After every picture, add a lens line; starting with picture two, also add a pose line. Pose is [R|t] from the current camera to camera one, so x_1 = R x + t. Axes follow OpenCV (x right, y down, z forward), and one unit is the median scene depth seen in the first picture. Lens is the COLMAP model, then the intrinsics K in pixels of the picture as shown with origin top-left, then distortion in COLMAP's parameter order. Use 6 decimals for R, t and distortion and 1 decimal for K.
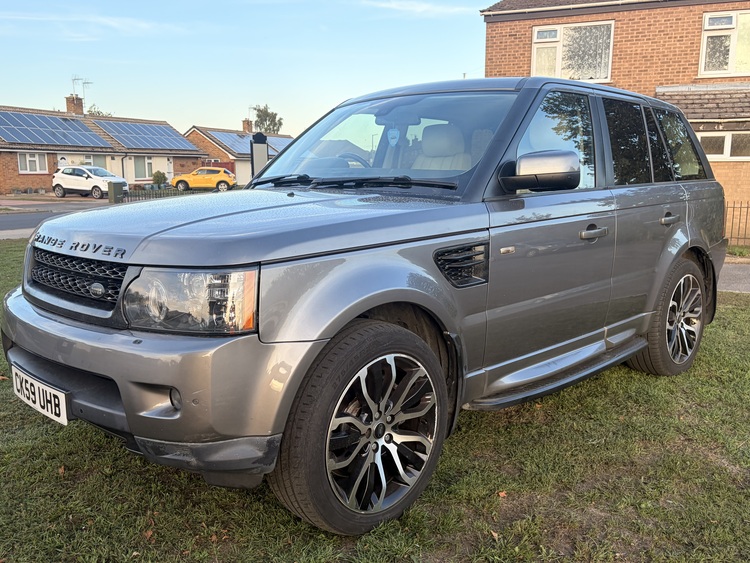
lens RADIAL K [[661.1, 0, 375.0], [0, 661.1, 281.5], [0, 0, 1]] dist [-0.001813, -0.010536]
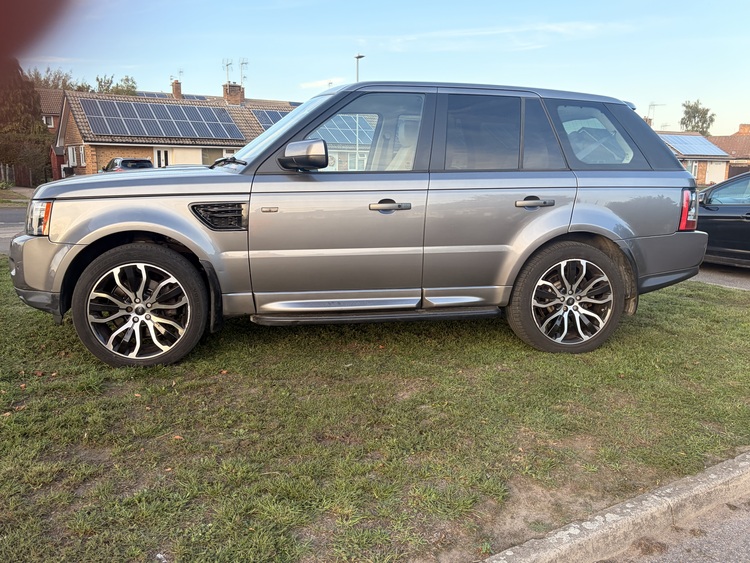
lens RADIAL K [[650.7, 0, 375.2], [0, 650.7, 301.1], [0, 0, 1]] dist [0.012278, 0.004252]
pose [[0.812799, 0.116331, -0.570811, 1.277903], [-0.100112, 0.993174, 0.059856, 0.042376], [0.573878, 0.008494, 0.818897, 0.006627]]
